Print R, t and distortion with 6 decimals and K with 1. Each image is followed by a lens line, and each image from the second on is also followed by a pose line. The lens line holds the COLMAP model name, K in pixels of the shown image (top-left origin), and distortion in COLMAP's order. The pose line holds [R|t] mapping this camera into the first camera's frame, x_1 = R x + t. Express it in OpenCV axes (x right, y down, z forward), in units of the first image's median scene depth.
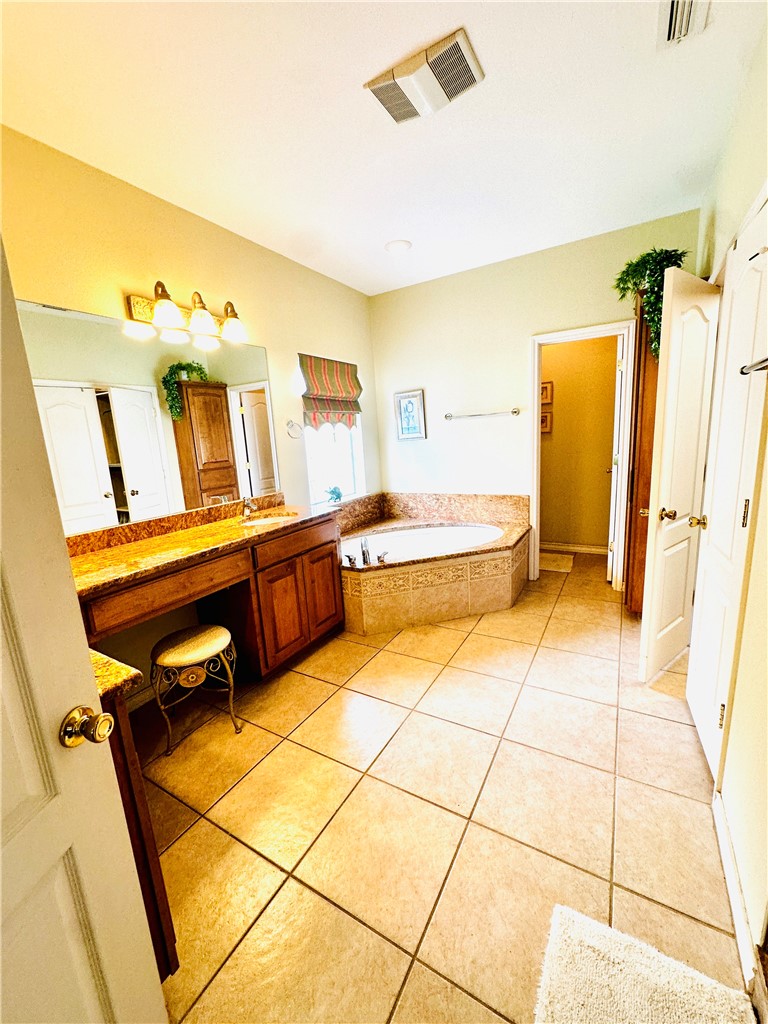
lens RADIAL K [[409.7, 0, 382.3], [0, 409.7, 516.9], [0, 0, 1]] dist [-0.002125, -0.000257]
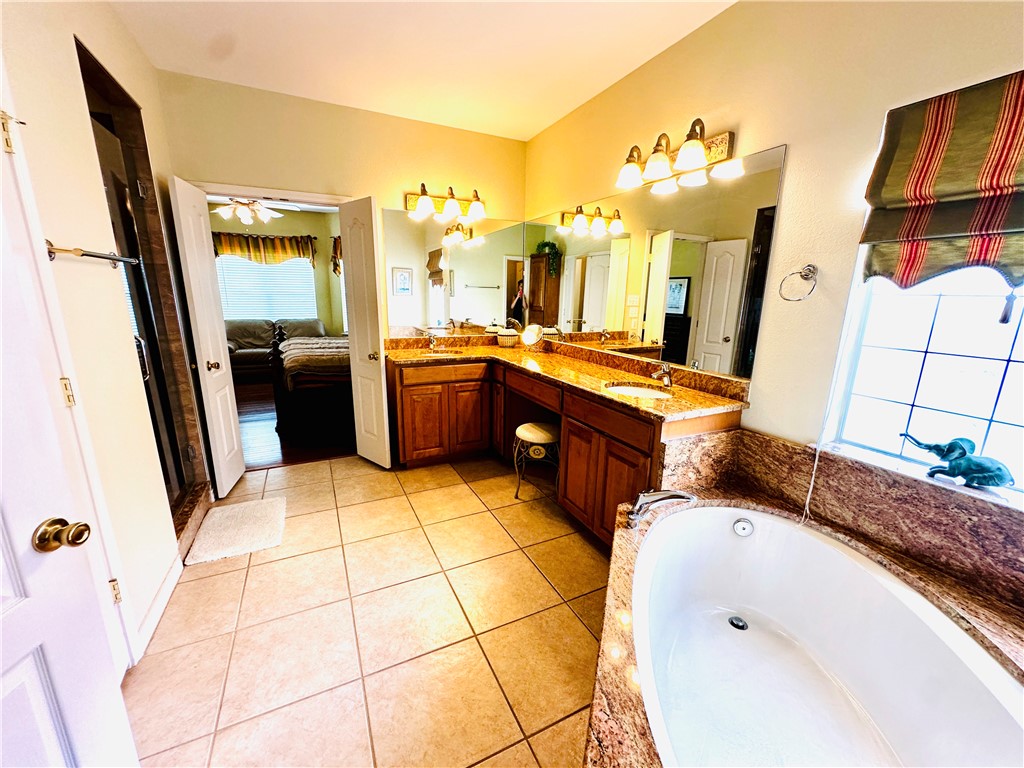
lens RADIAL K [[409.7, 0, 509.3], [0, 409.7, 383.3], [0, 0, 1]] dist [-0.002125, -0.000257]
pose [[-0.556238, 0.227335, -0.799323, 0.653663], [-0.149357, 0.918845, 0.365263, -0.330128], [0.817491, 0.322558, -0.477143, 1.398315]]
